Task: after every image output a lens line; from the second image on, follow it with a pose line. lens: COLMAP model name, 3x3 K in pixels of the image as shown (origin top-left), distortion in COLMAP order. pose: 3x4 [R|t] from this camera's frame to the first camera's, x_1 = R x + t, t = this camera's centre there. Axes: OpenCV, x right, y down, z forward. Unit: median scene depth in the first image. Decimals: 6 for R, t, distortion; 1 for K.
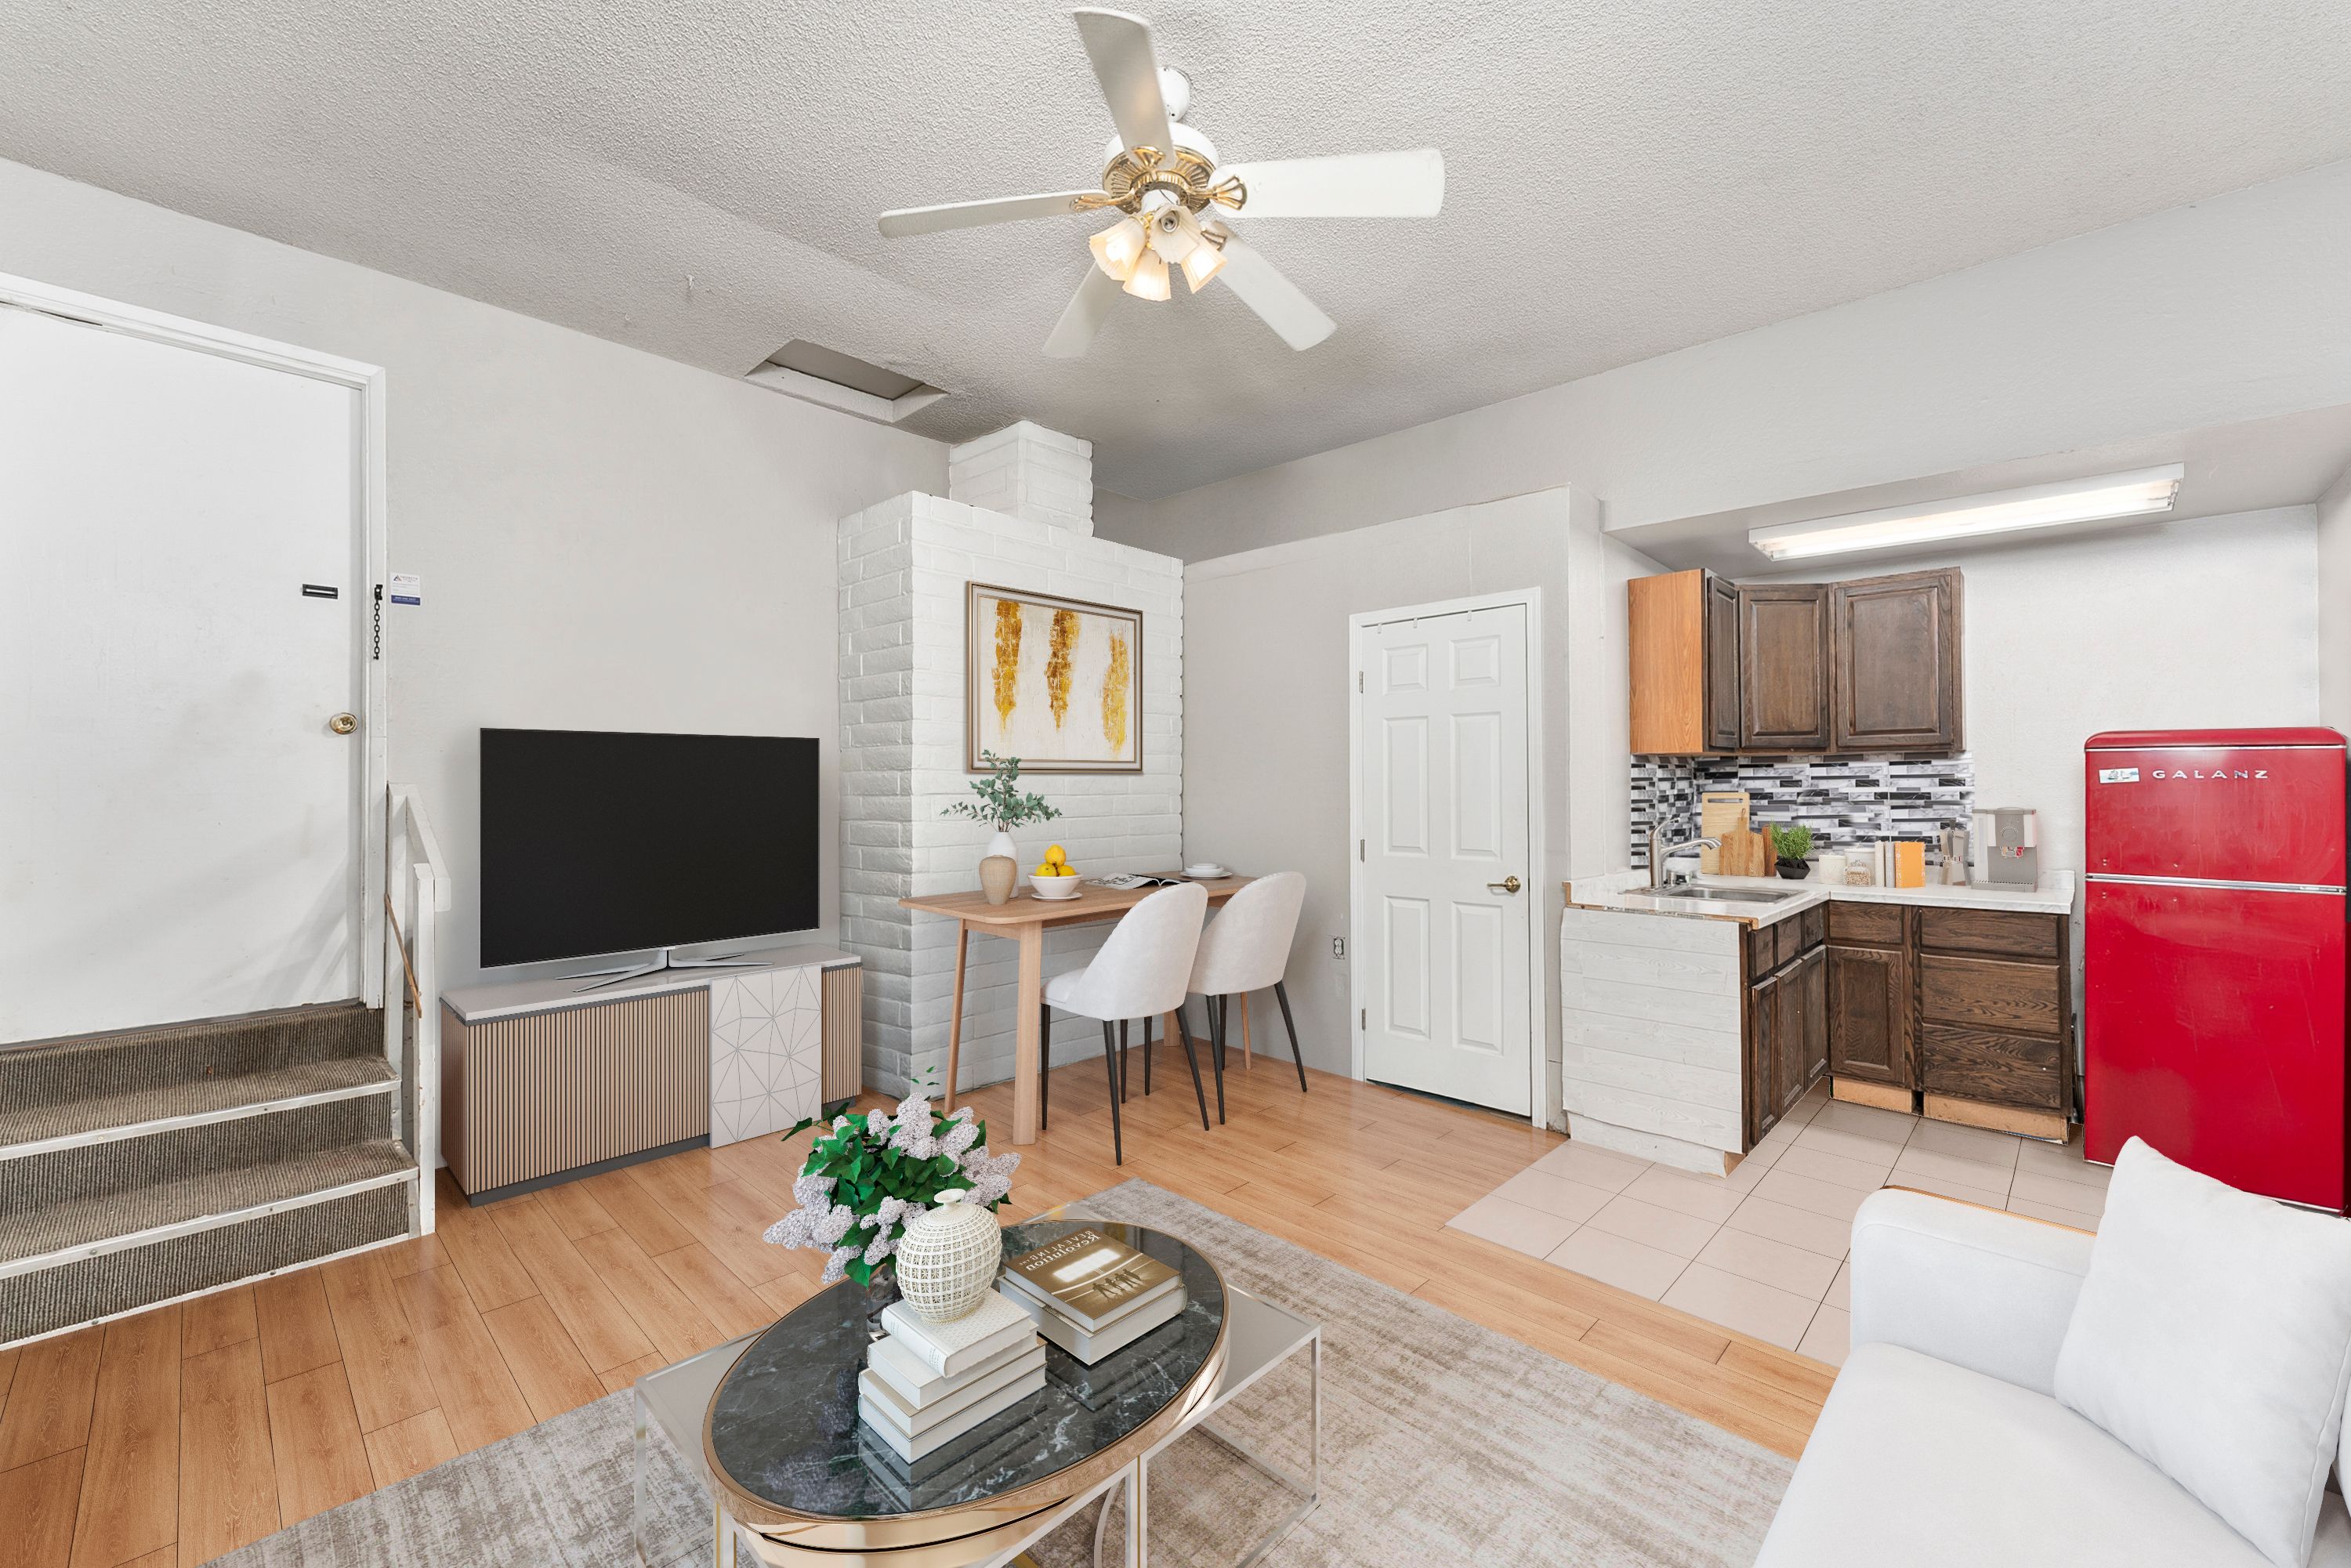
lens RADIAL K [[944.5, 0, 1175.5], [0, 944.5, 784.0], [0, 0, 1]] dist [-0.000455, -0.000182]
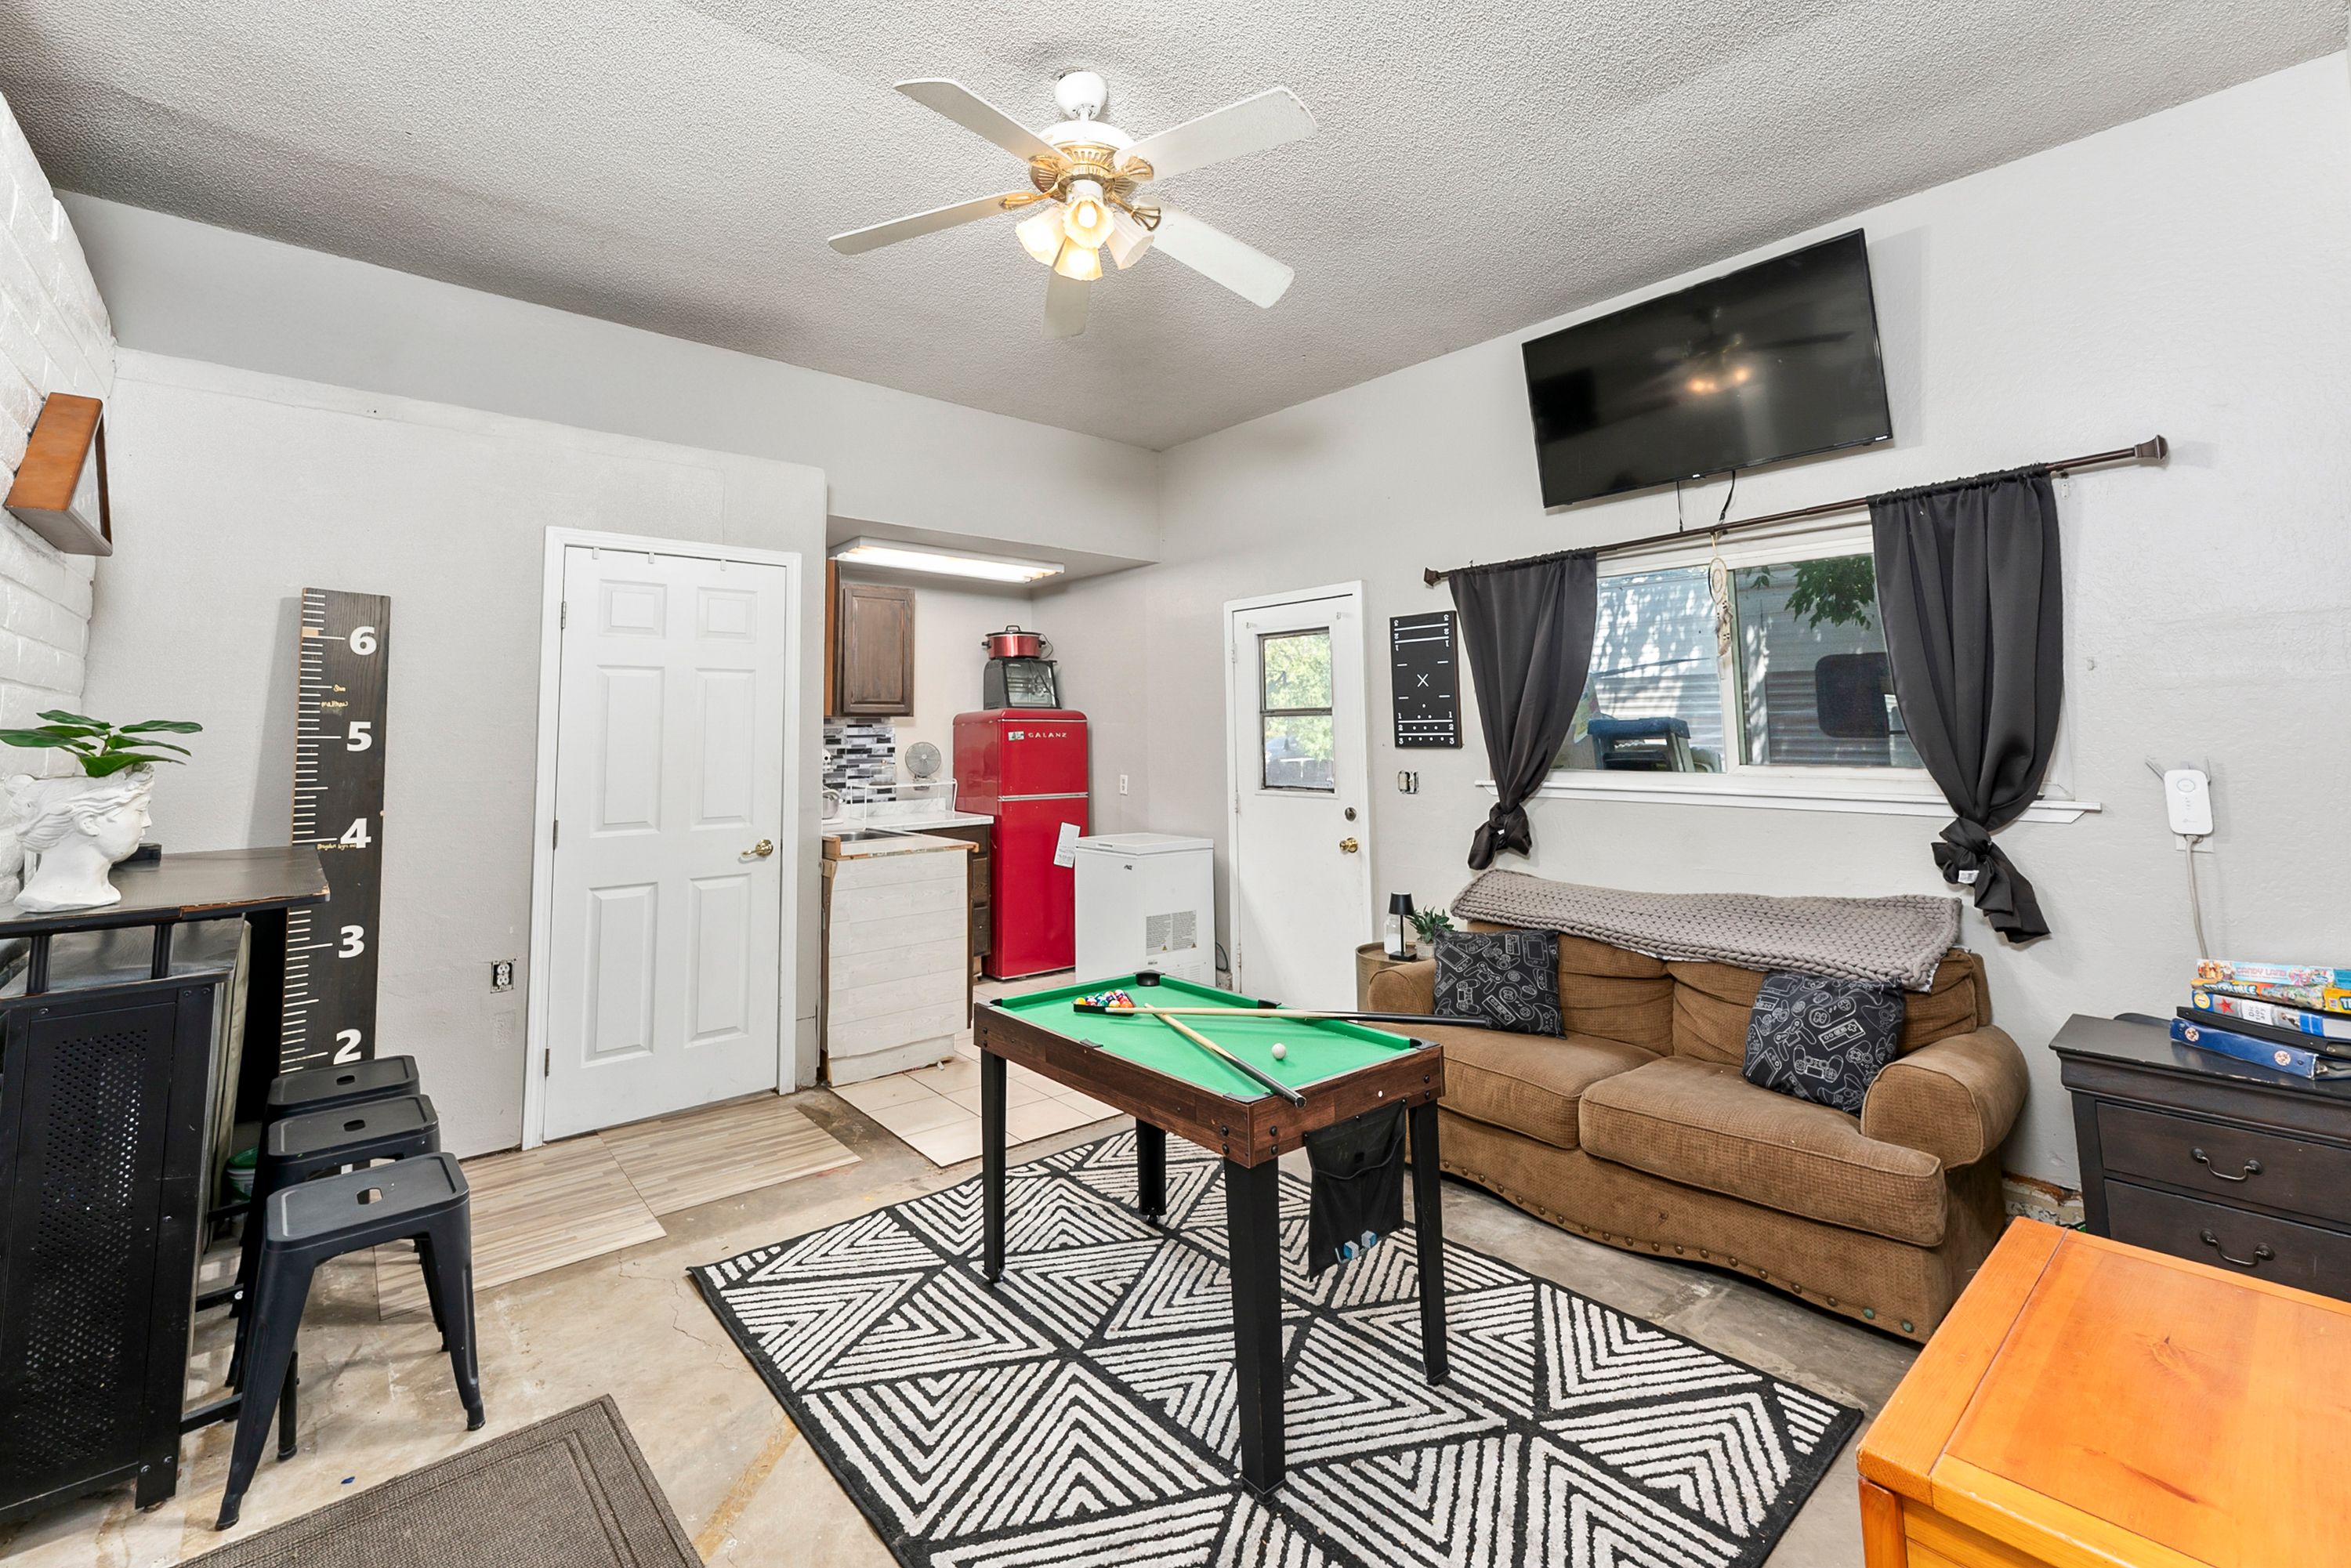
lens RADIAL K [[950.1, 0, 1174.7], [0, 950.1, 655.1], [0, 0, 1]] dist [0.000033, -0.000026]
pose [[0.120593, 0.082252, 0.989289, -0.525779], [0.008408, 0.996441, -0.083872, -0.006195], [-0.992666, 0.018432, 0.119472, 0.416761]]
